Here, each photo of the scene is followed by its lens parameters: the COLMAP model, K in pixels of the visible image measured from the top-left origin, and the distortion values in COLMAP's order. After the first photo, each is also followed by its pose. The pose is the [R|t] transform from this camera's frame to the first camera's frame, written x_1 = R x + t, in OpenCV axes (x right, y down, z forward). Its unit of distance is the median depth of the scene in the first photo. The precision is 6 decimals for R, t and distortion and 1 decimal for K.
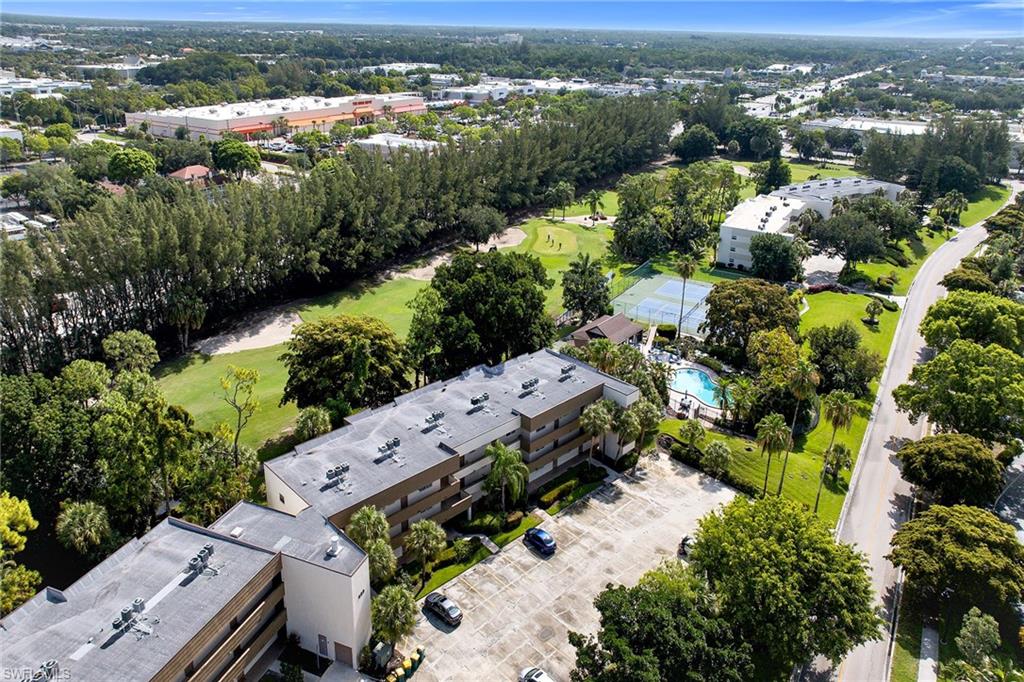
lens RADIAL K [[705.6, 0, 508.8], [0, 705.6, 339.5], [0, 0, 1]] dist [-0.026962, 0.016471]
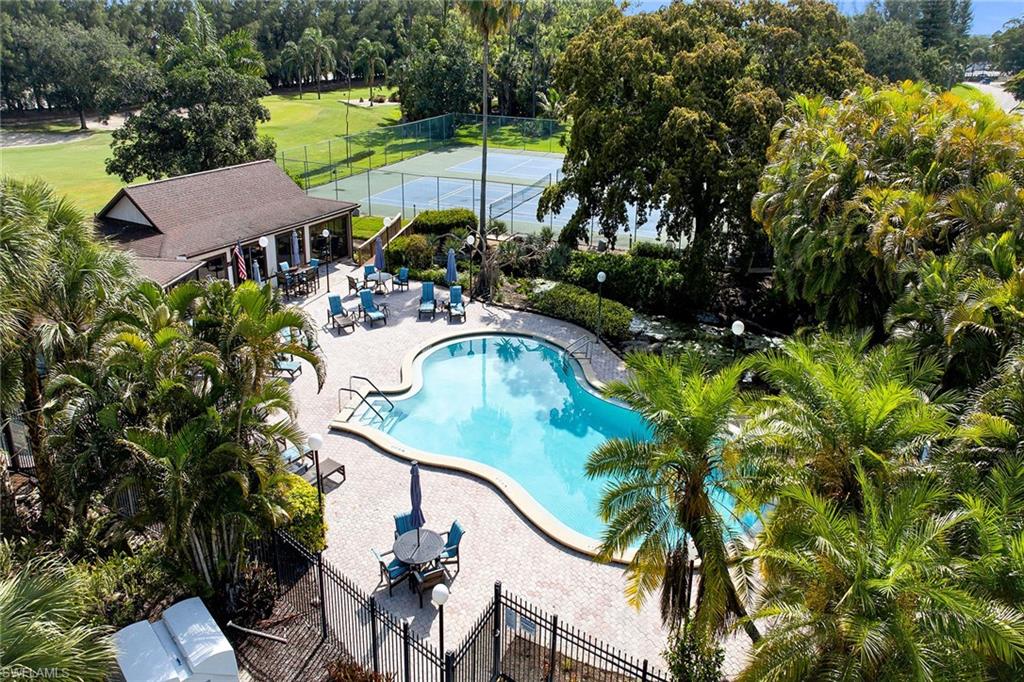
lens RADIAL K [[705.6, 0, 501.4], [0, 705.6, 336.7], [0, 0, 1]] dist [-0.026962, 0.016471]
pose [[0.987767, -0.056716, 0.145259, 0.262053], [0.058208, 0.998286, -0.006037, 0.050897], [-0.144668, 0.014418, 0.989375, 0.899127]]
